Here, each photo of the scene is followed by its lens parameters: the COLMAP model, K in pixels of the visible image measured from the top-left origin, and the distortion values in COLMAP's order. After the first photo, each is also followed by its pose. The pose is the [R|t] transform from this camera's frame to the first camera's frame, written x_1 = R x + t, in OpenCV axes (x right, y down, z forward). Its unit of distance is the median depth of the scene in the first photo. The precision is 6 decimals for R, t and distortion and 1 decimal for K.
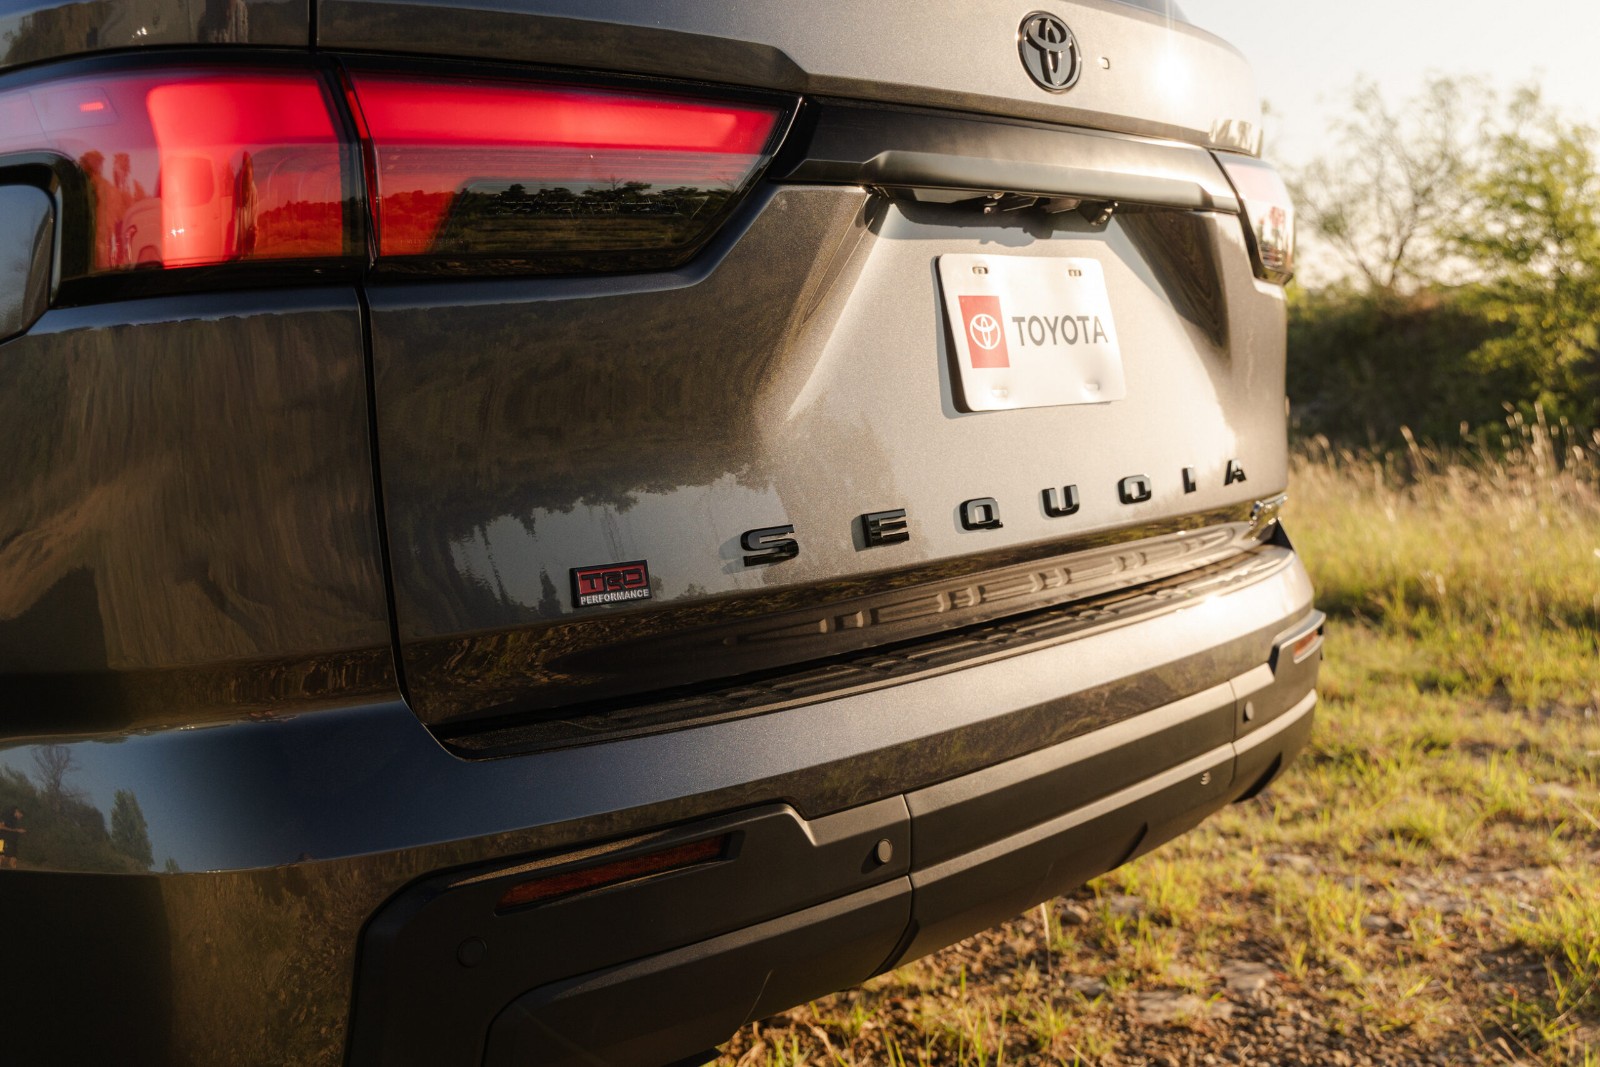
lens RADIAL K [[1650.1, 0, 800.0], [0, 1650.1, 533.5], [0, 0, 1]] dist [-0.016185, -0.007110]
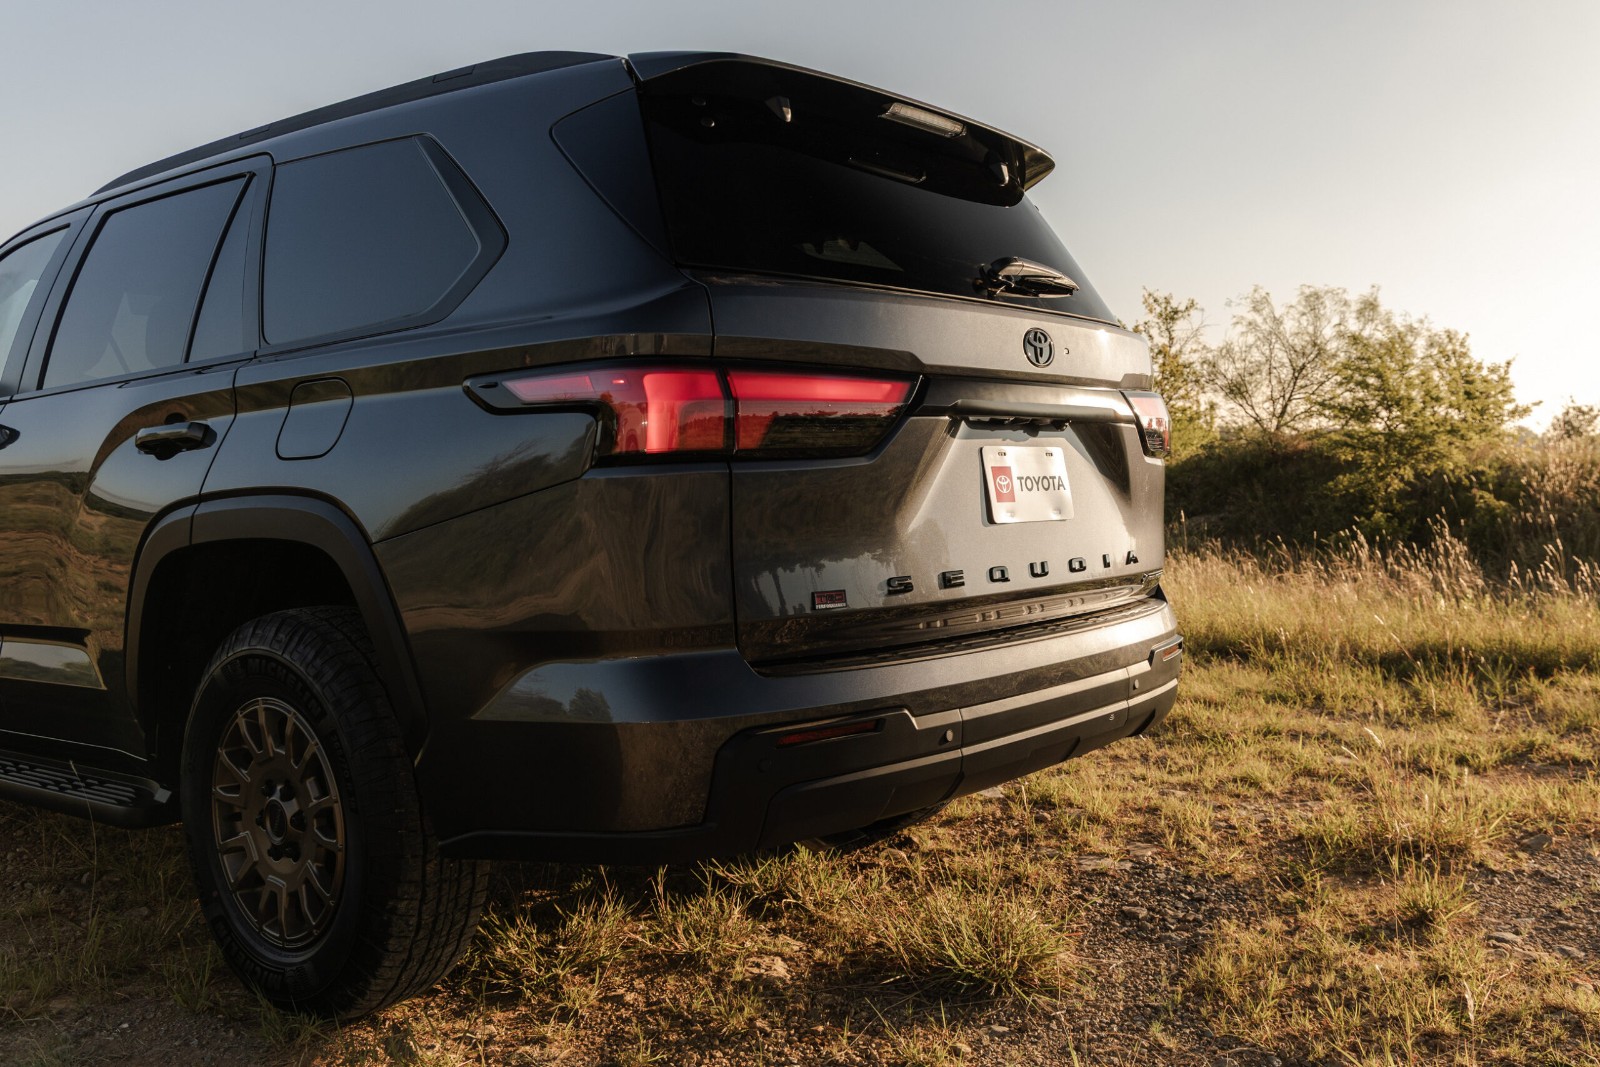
lens RADIAL K [[1650.1, 0, 800.0], [0, 1650.1, 533.5], [0, 0, 1]] dist [-0.016185, -0.007110]
pose [[0.999513, 0.030594, 0.006153, -0.108384], [-0.030268, 0.998410, -0.047551, 0.030595], [-0.007598, 0.047342, 0.998850, -0.744175]]
